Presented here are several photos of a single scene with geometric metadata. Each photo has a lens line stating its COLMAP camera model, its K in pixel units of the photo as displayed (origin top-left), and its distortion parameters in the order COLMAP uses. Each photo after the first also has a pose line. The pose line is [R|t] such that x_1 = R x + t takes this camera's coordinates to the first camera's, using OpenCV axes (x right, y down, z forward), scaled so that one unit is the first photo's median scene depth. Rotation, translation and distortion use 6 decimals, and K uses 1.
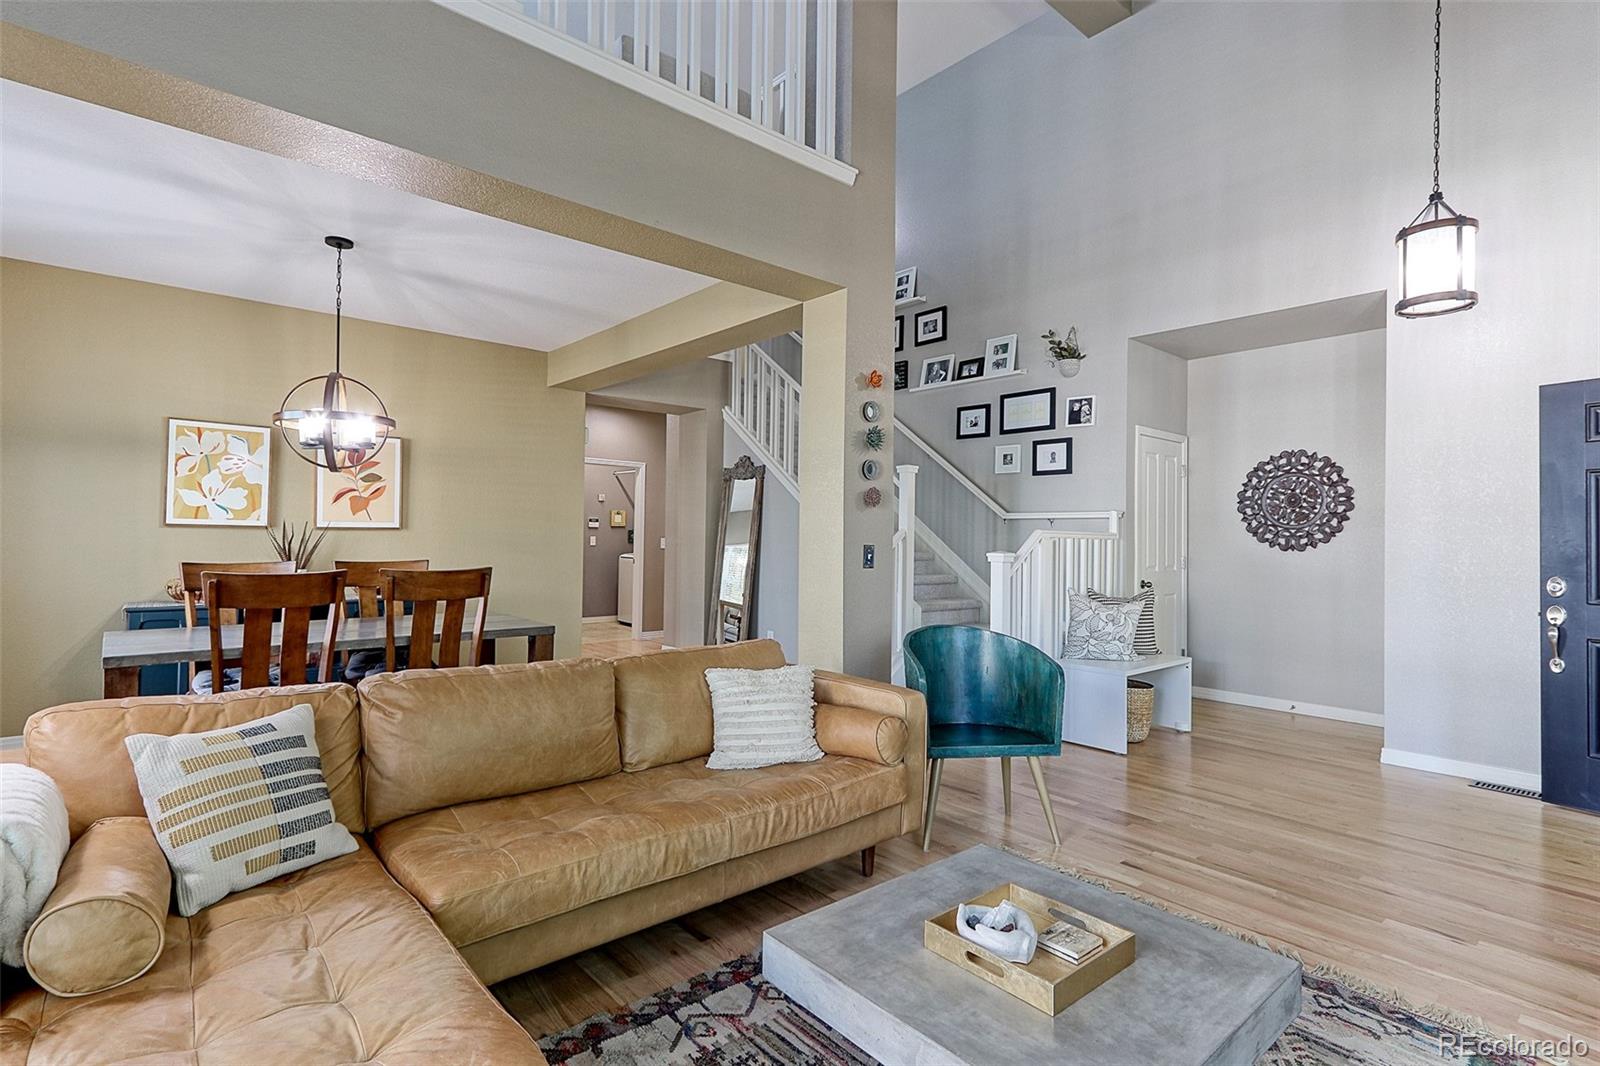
lens RADIAL K [[771.1, 0, 798.2], [0, 771.1, 532.2], [0, 0, 1]] dist [0.000208, 0.001139]
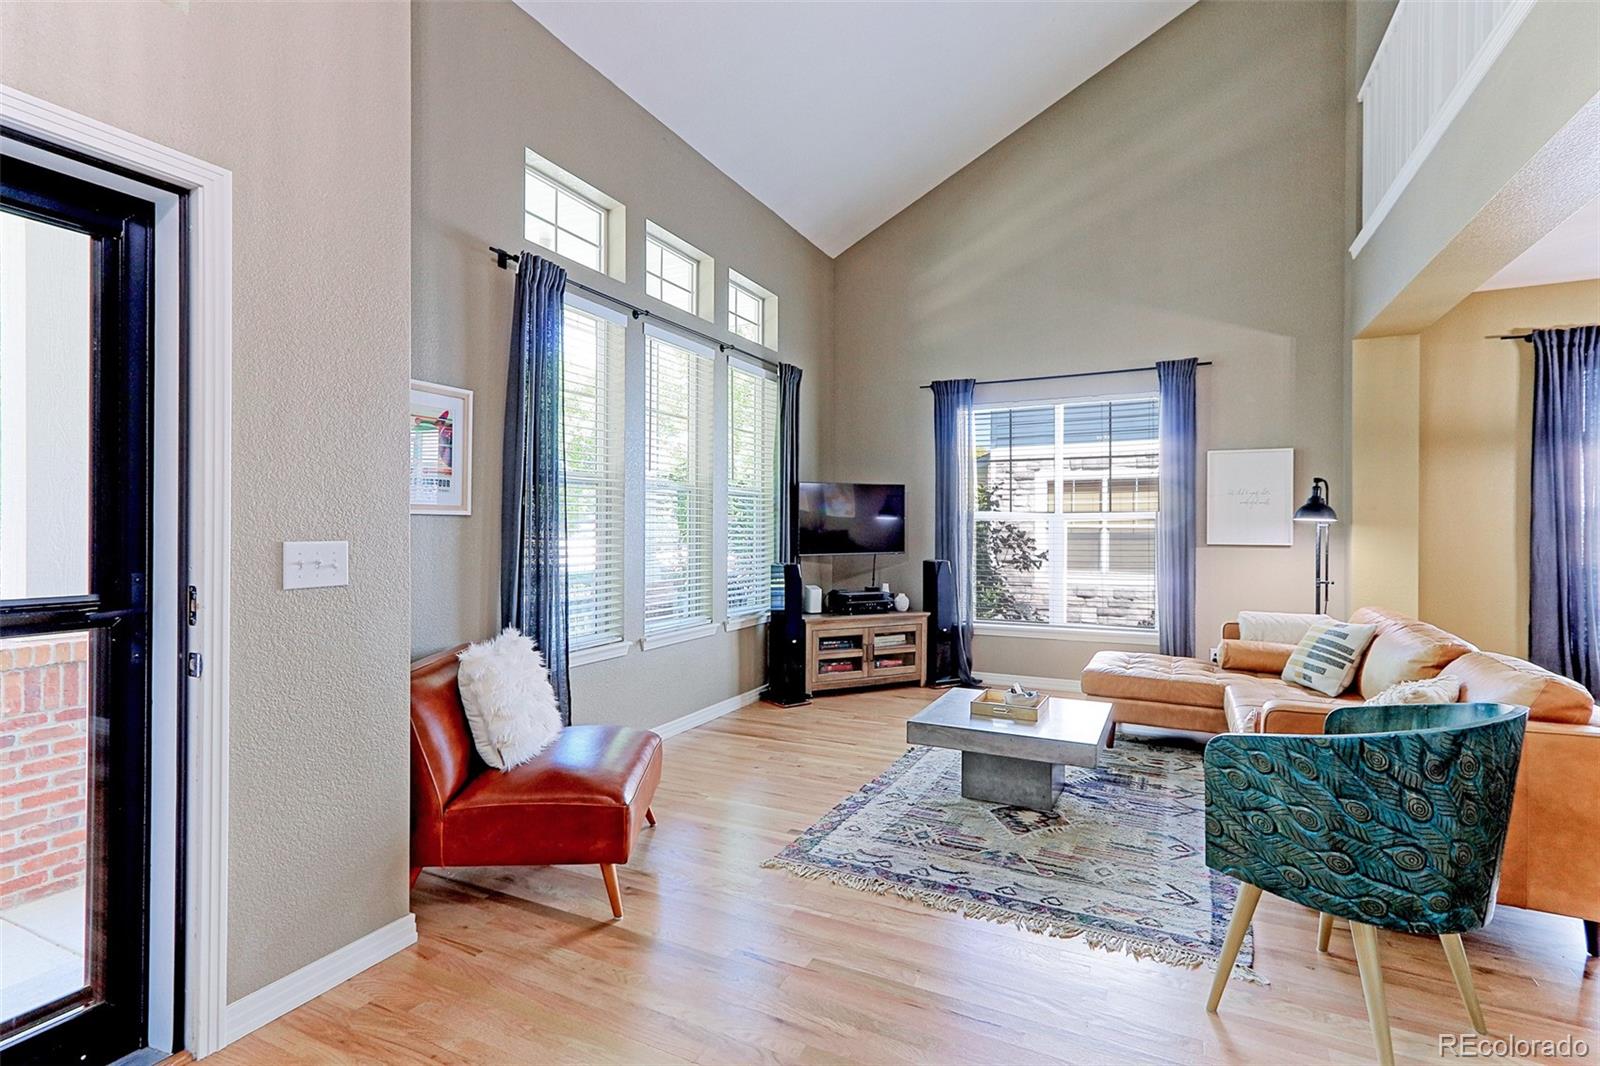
lens RADIAL K [[771.1, 0, 798.8], [0, 771.1, 528.4], [0, 0, 1]] dist [0.000208, 0.001139]
pose [[-0.919649, -0.011008, -0.392586, 1.434142], [-0.007550, 0.999918, -0.010352, 0.028225], [0.392668, -0.006556, -0.919657, 2.310226]]
